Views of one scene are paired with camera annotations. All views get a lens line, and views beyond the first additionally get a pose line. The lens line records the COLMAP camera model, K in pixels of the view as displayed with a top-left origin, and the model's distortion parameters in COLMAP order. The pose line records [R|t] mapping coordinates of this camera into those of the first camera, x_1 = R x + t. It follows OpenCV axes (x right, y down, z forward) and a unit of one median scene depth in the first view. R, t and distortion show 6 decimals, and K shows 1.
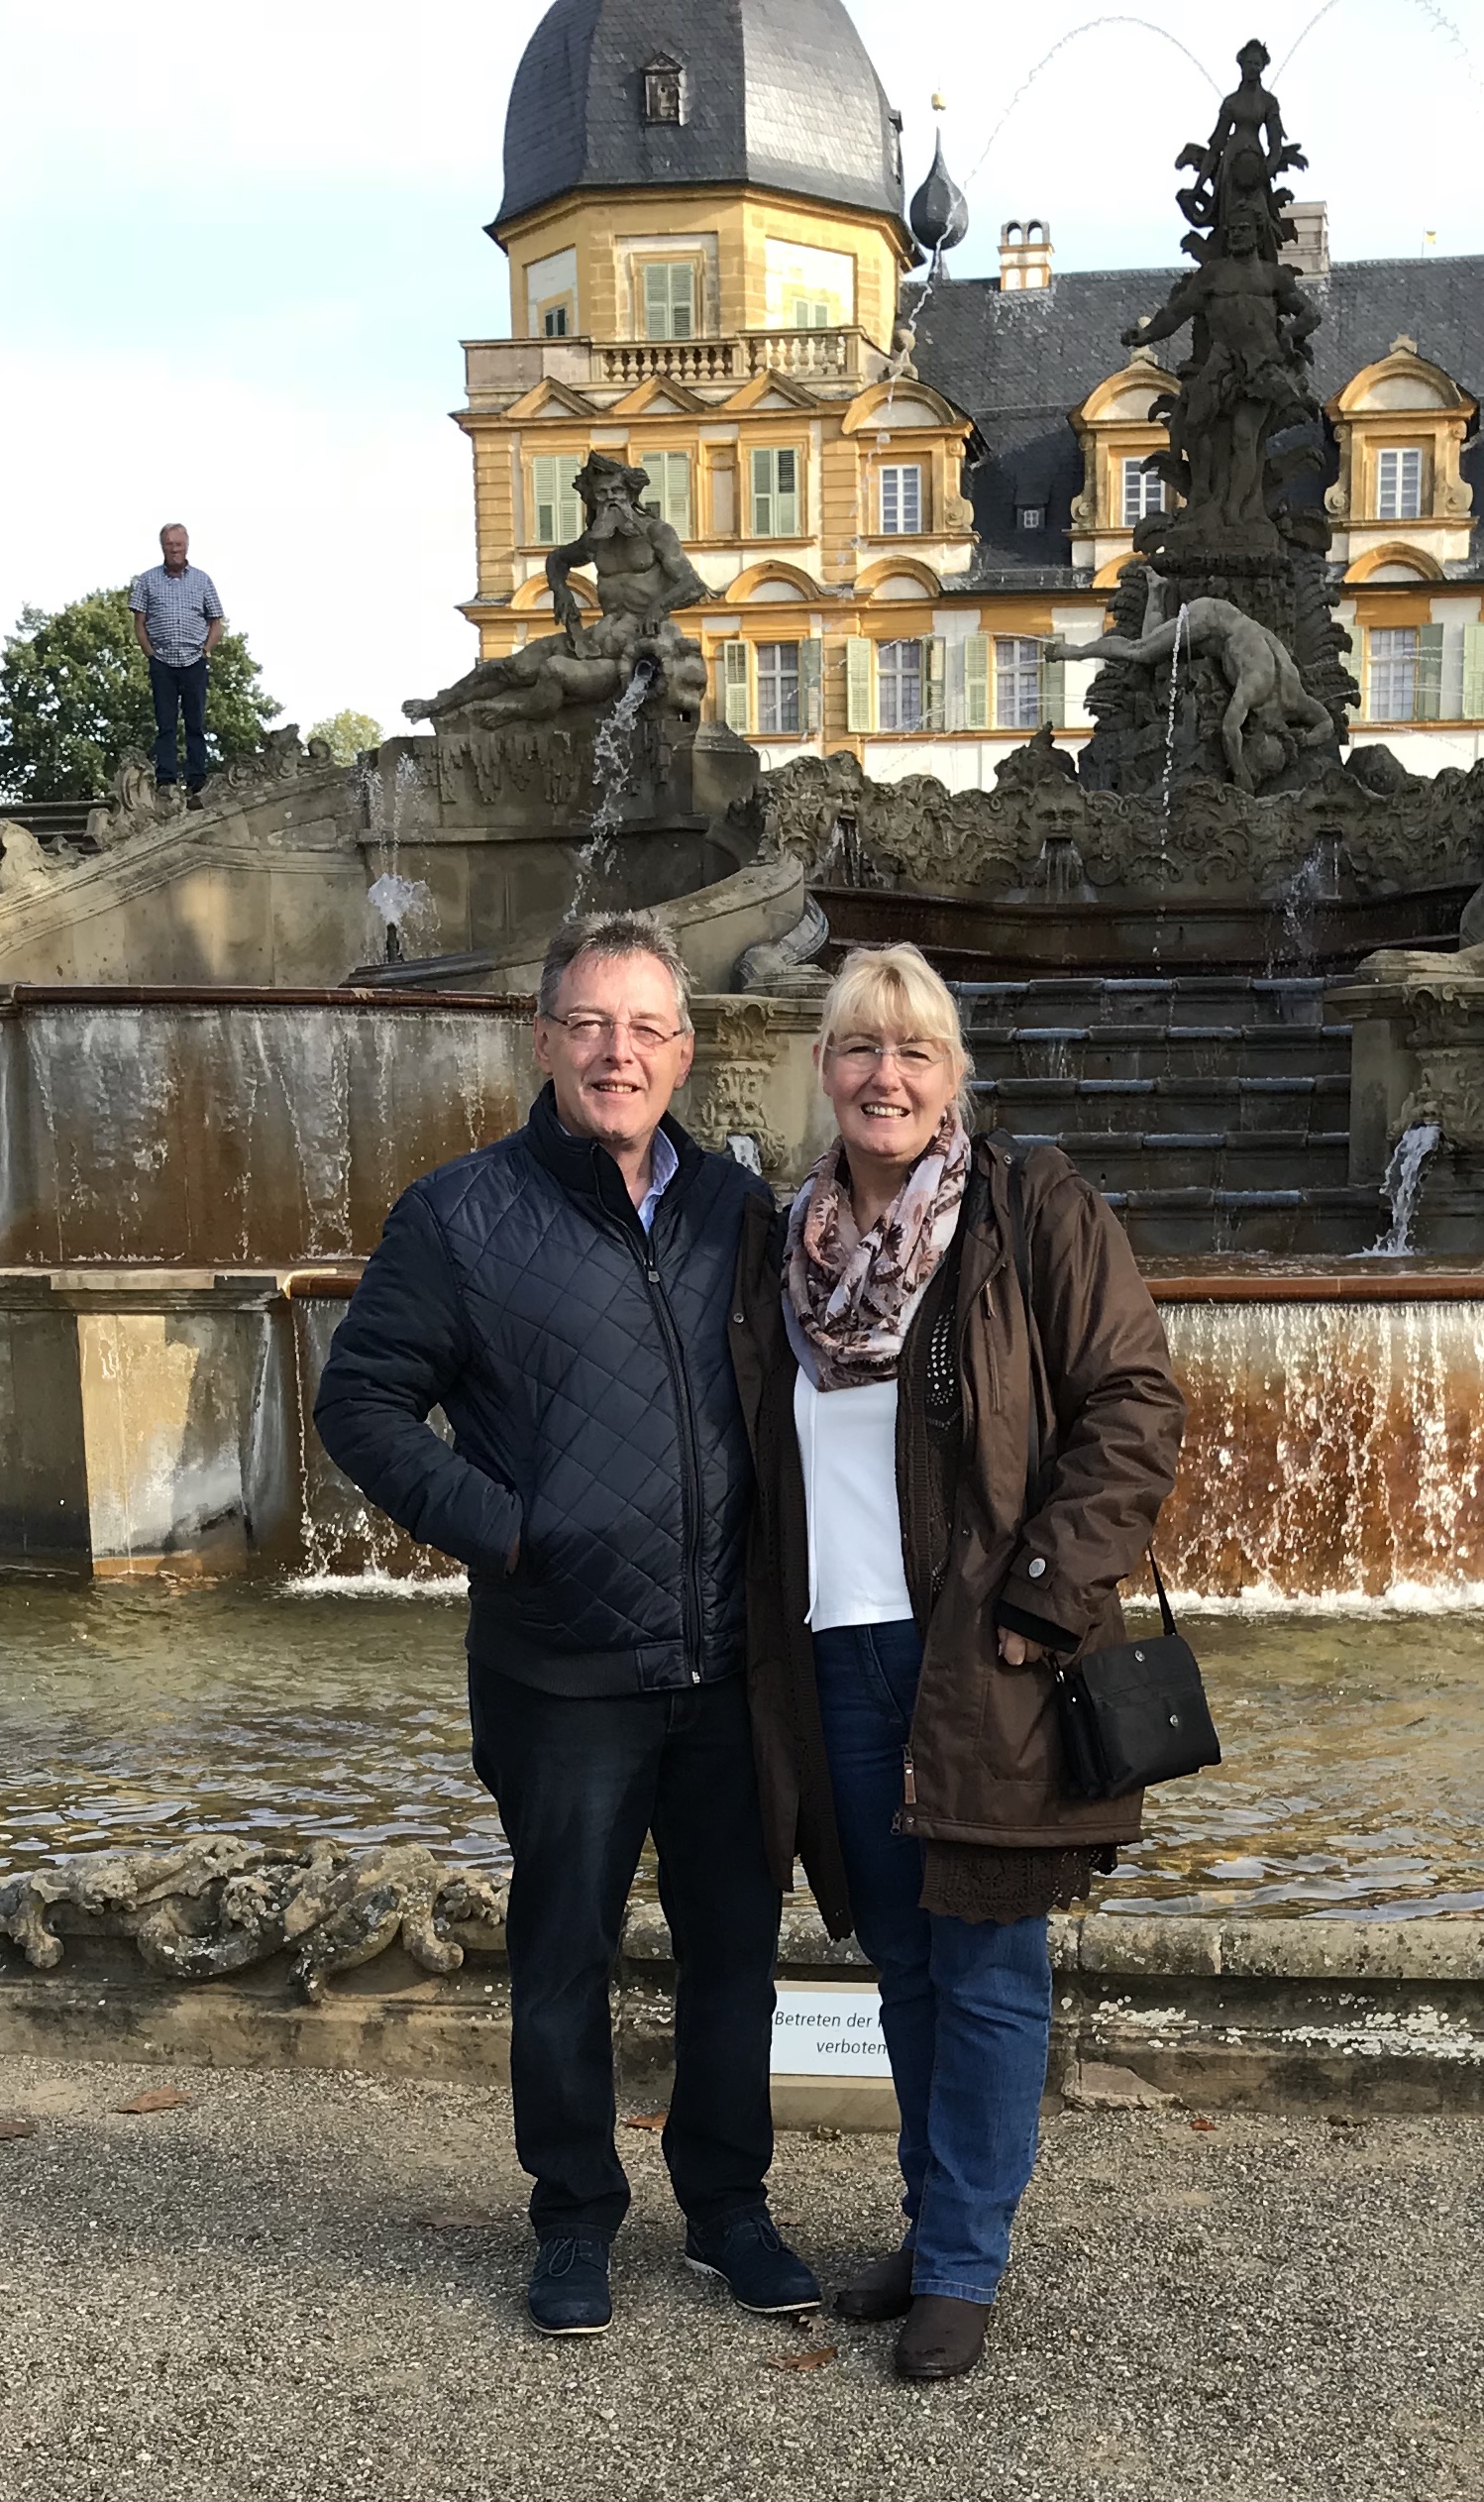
lens RADIAL K [[3374.0, 0, 938.1], [0, 3374.0, 2000.4], [0, 0, 1]] dist [-0.038450, 0.114235]
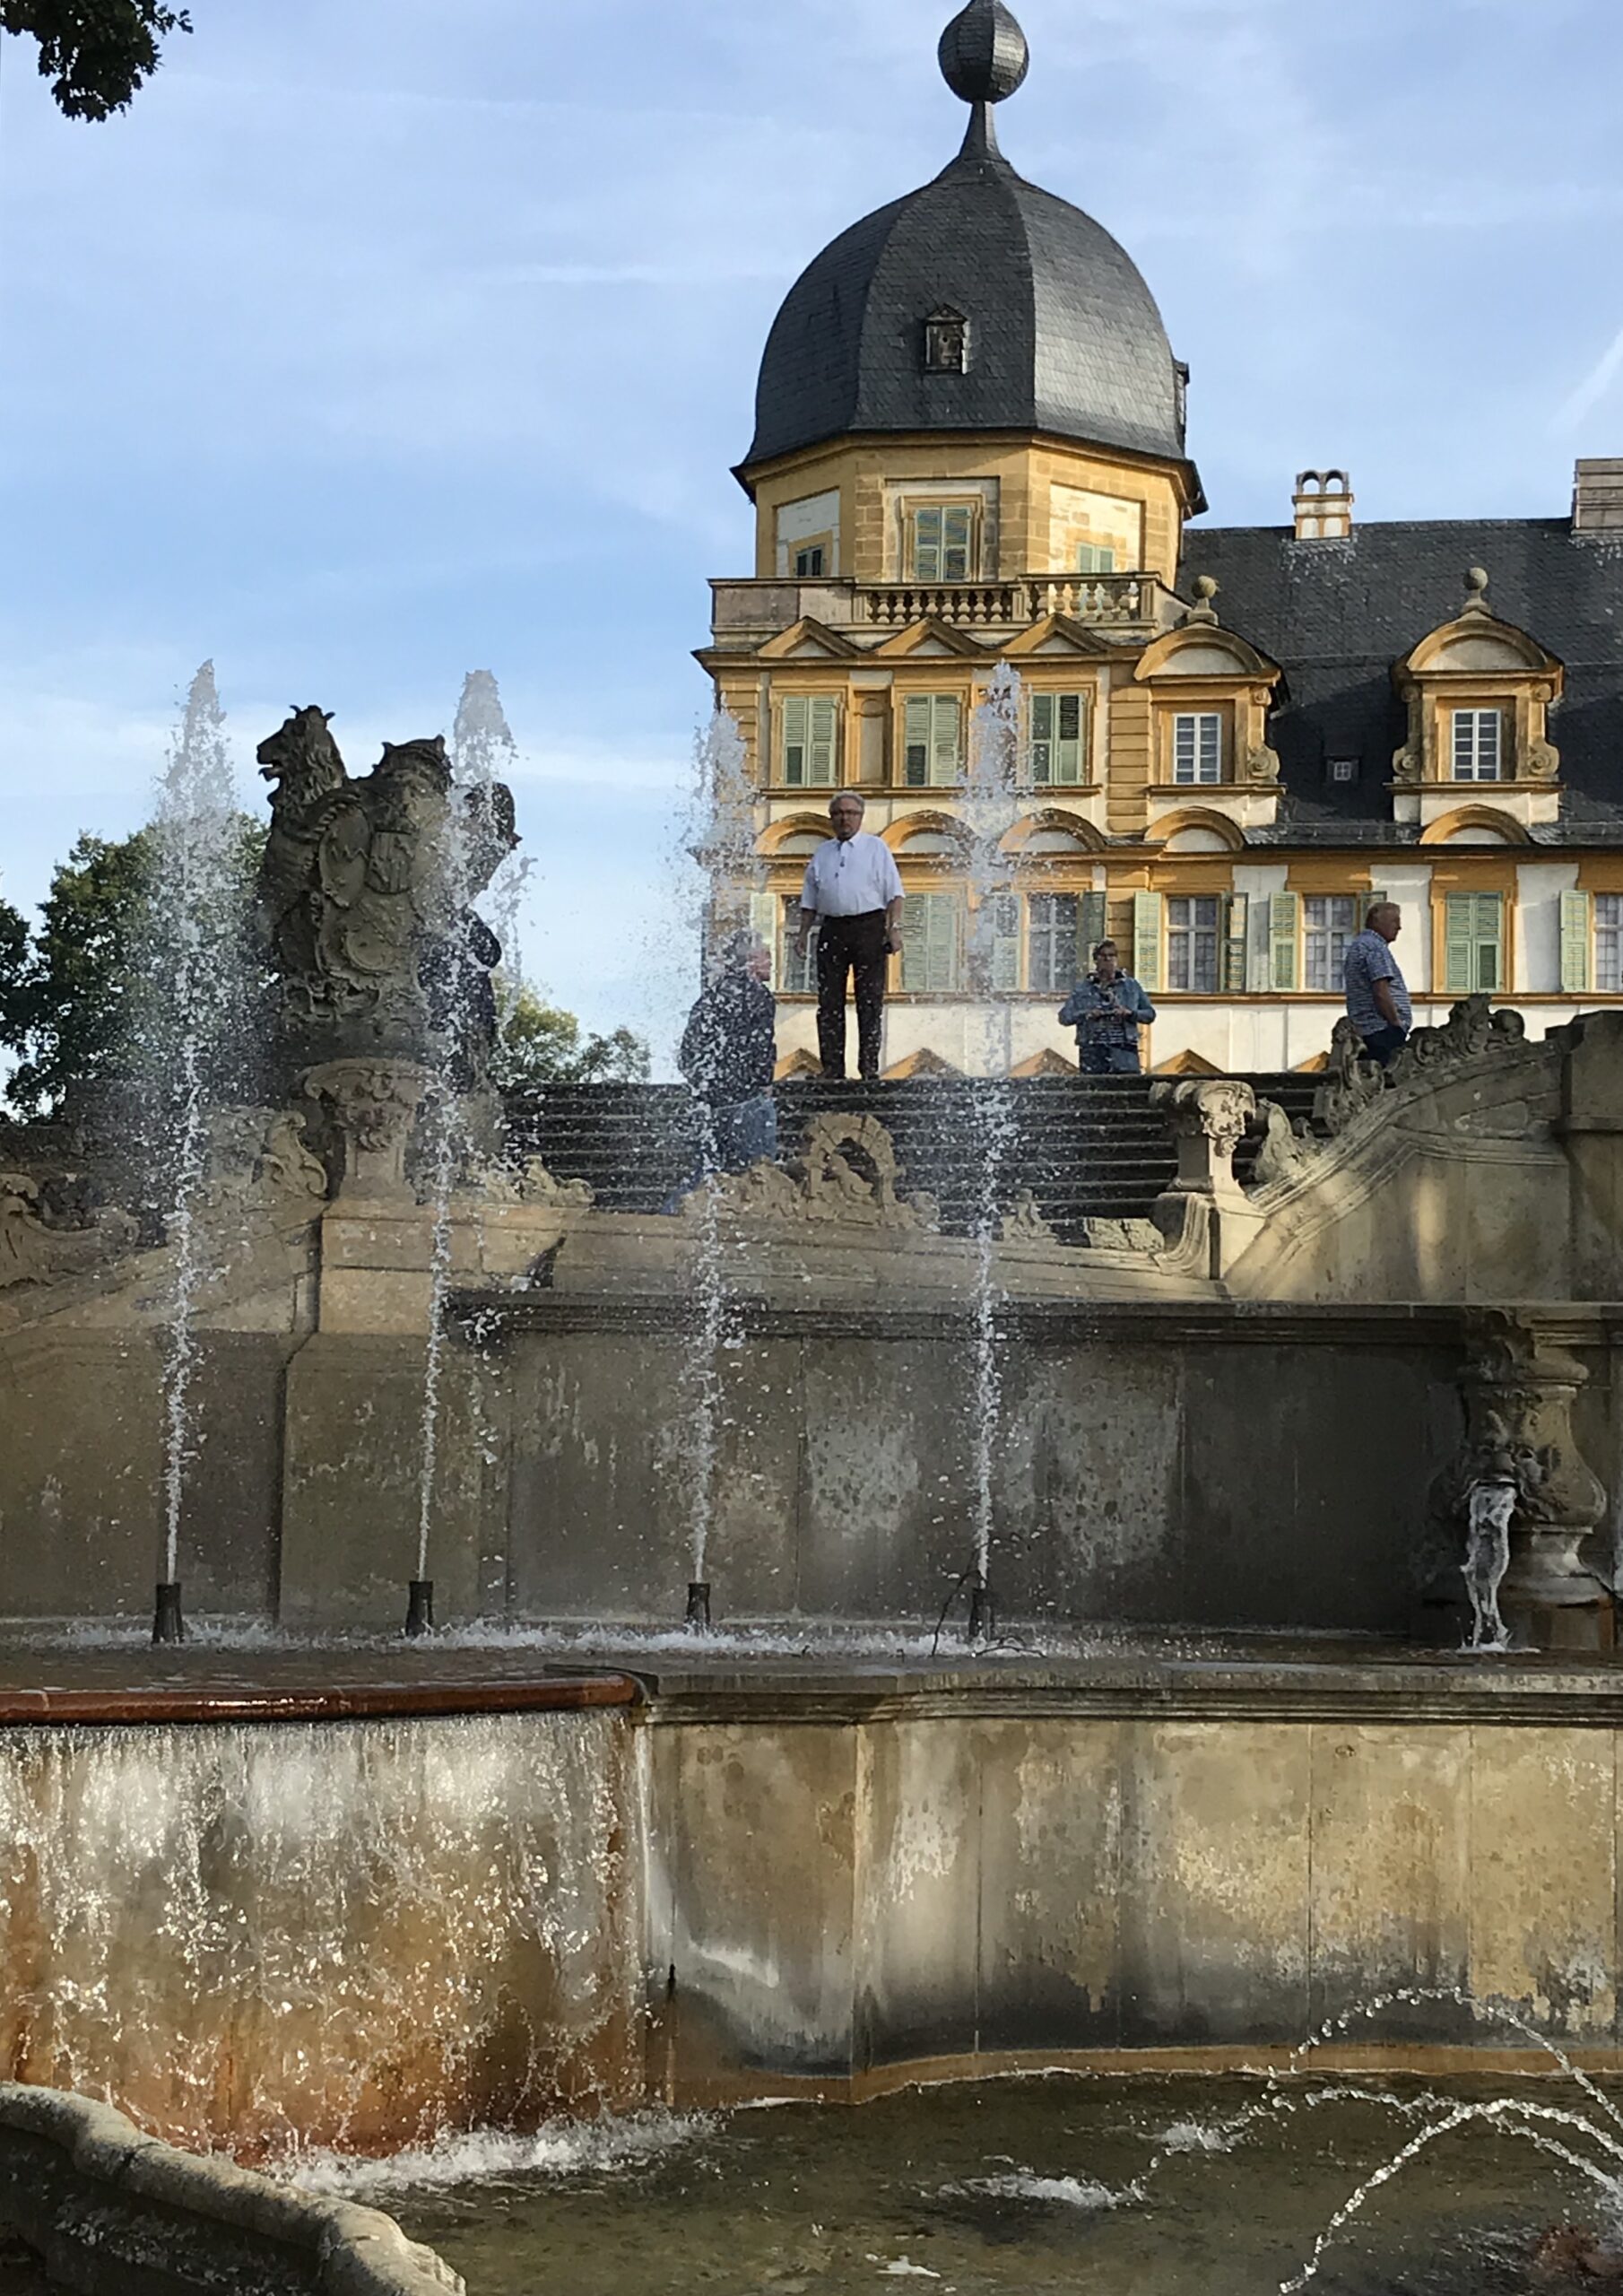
lens RADIAL K [[4042.3, 0, 811.5], [0, 4042.3, 1148.0], [0, 0, 1]] dist [0.124640, -0.048882]
pose [[0.999384, 0.022946, -0.026548, -0.082782], [-0.030138, 0.948794, -0.314455, -0.005296], [0.017973, 0.315062, 0.948901, 0.013180]]
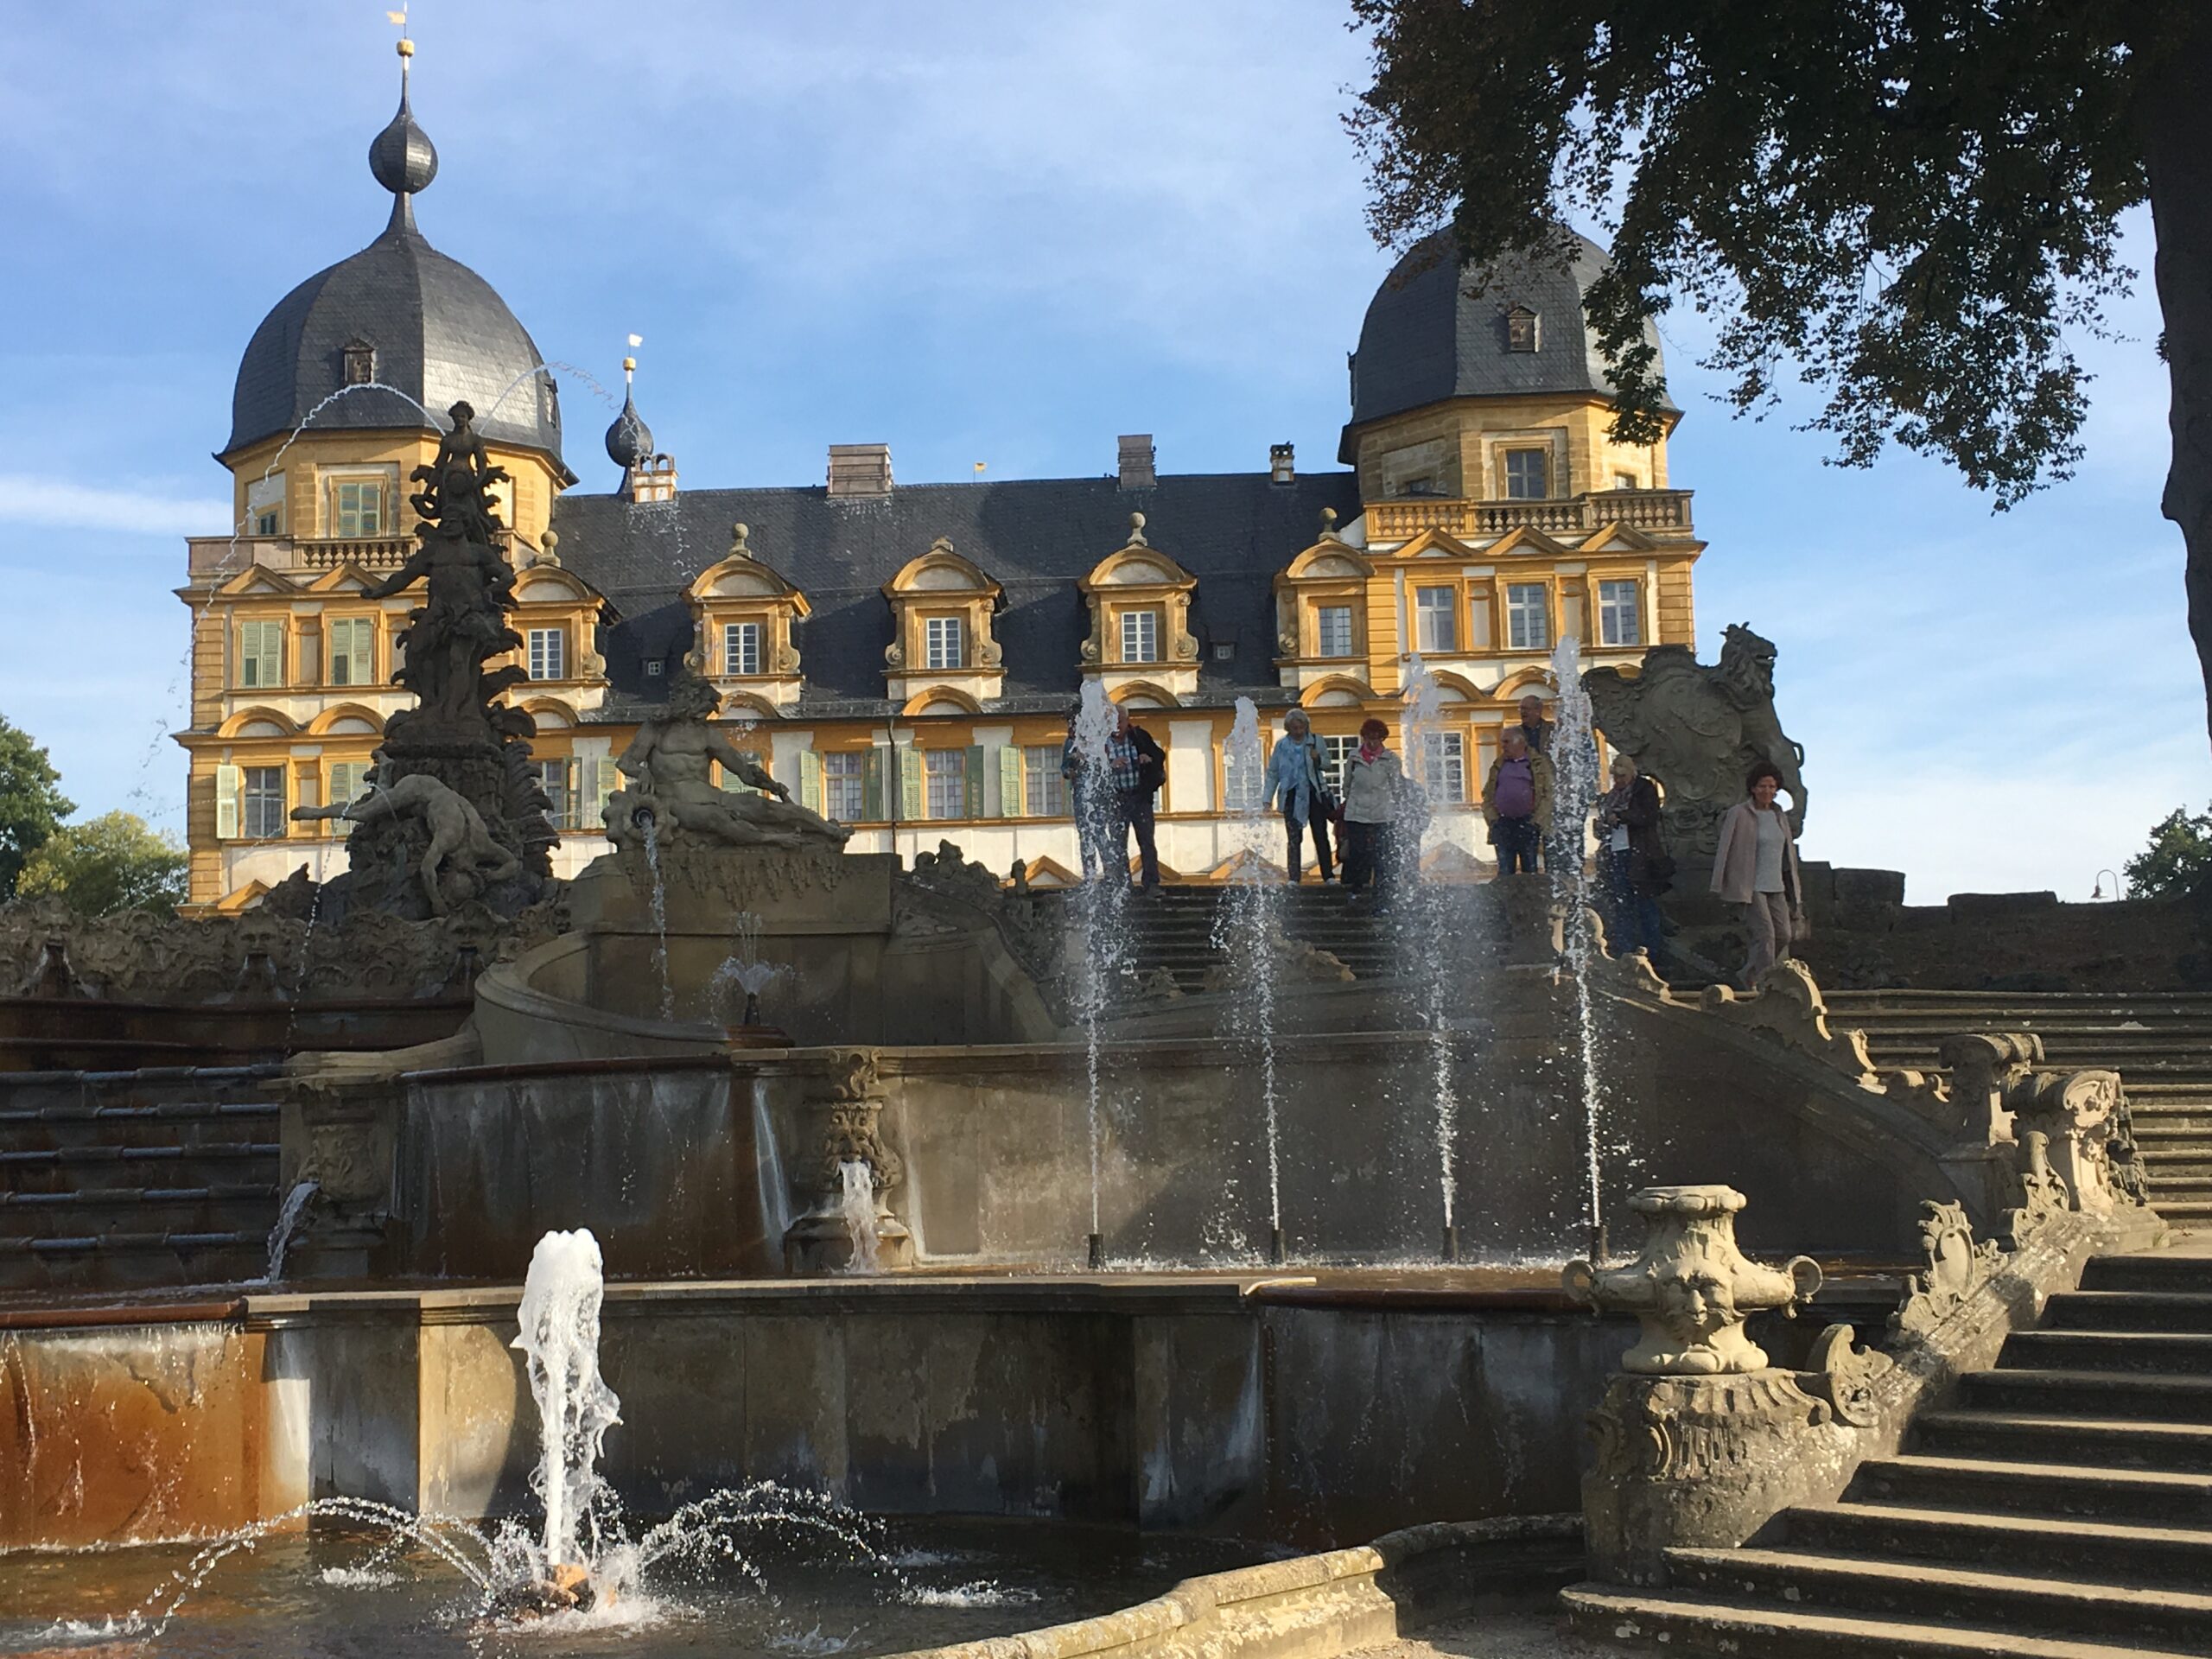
lens RADIAL K [[3009.9, 0, 1103.9], [0, 3009.9, 814.7], [0, 0, 1]] dist [0.037316, 0.039717]
pose [[0.992757, -0.007658, 0.119894, 0.059728], [0.049287, 0.936081, -0.348316, 0.005860], [-0.109563, 0.351702, 0.929678, -0.033878]]
